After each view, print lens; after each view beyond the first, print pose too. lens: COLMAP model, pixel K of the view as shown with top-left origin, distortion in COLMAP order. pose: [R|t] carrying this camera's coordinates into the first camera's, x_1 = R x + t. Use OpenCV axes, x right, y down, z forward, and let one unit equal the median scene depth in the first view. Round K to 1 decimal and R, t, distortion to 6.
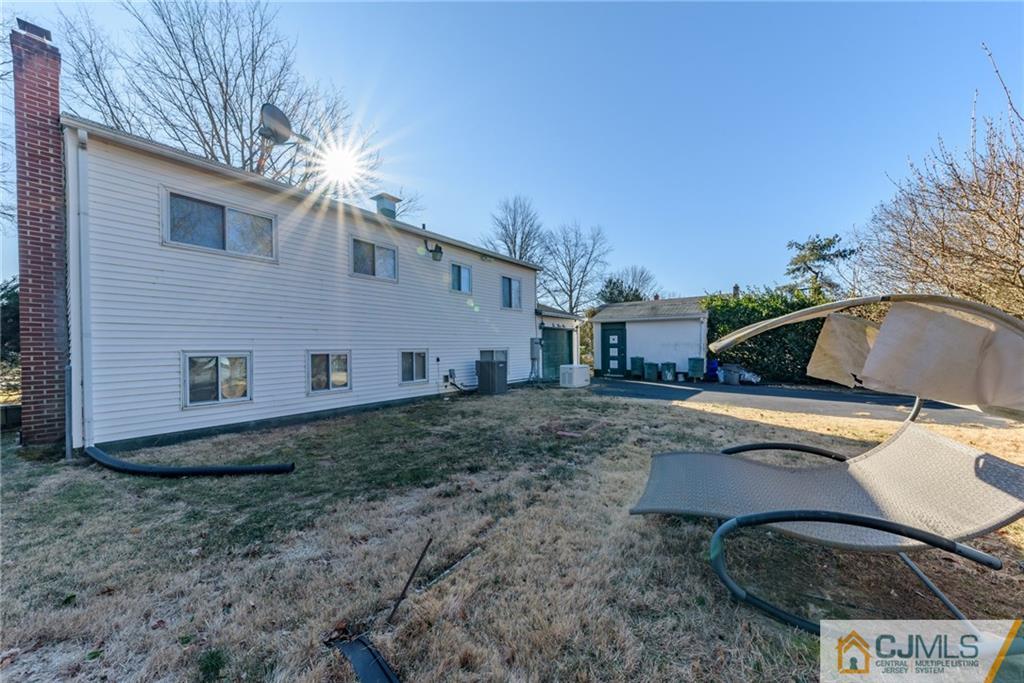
lens RADIAL K [[350.0, 0, 514.6], [0, 350.0, 345.4], [0, 0, 1]] dist [0.013440, 0.000056]
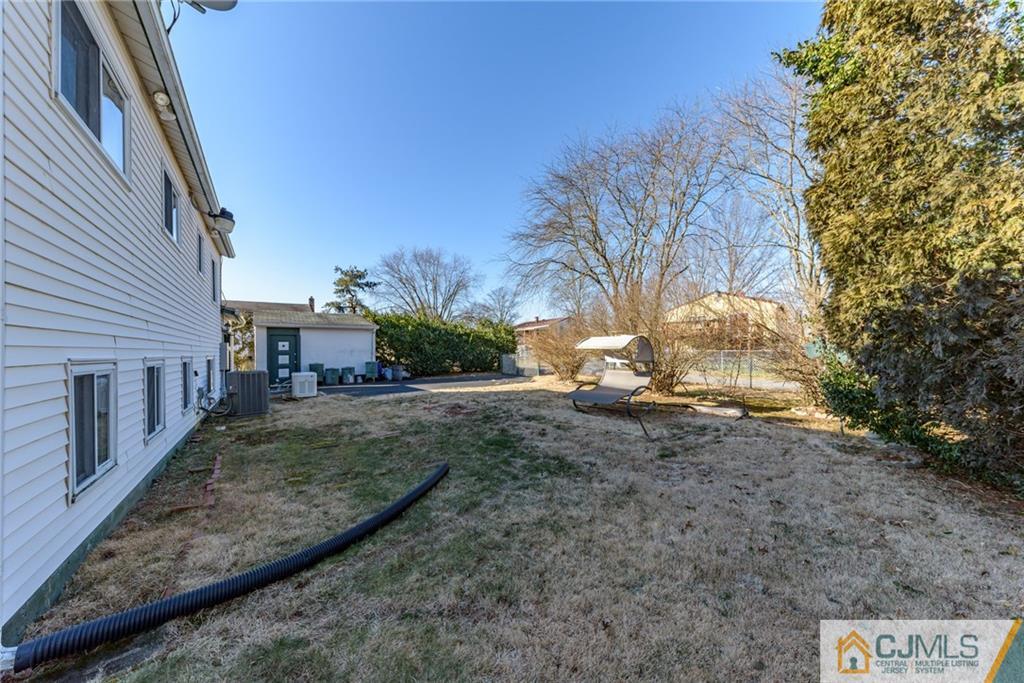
lens RADIAL K [[350.0, 0, 514.2], [0, 350.0, 346.9], [0, 0, 1]] dist [0.013440, 0.000056]
pose [[0.306627, 0.006367, 0.951809, -0.467908], [0.011159, 0.999885, -0.010284, 0.002161], [-0.951764, 0.013775, 0.306520, 0.149658]]
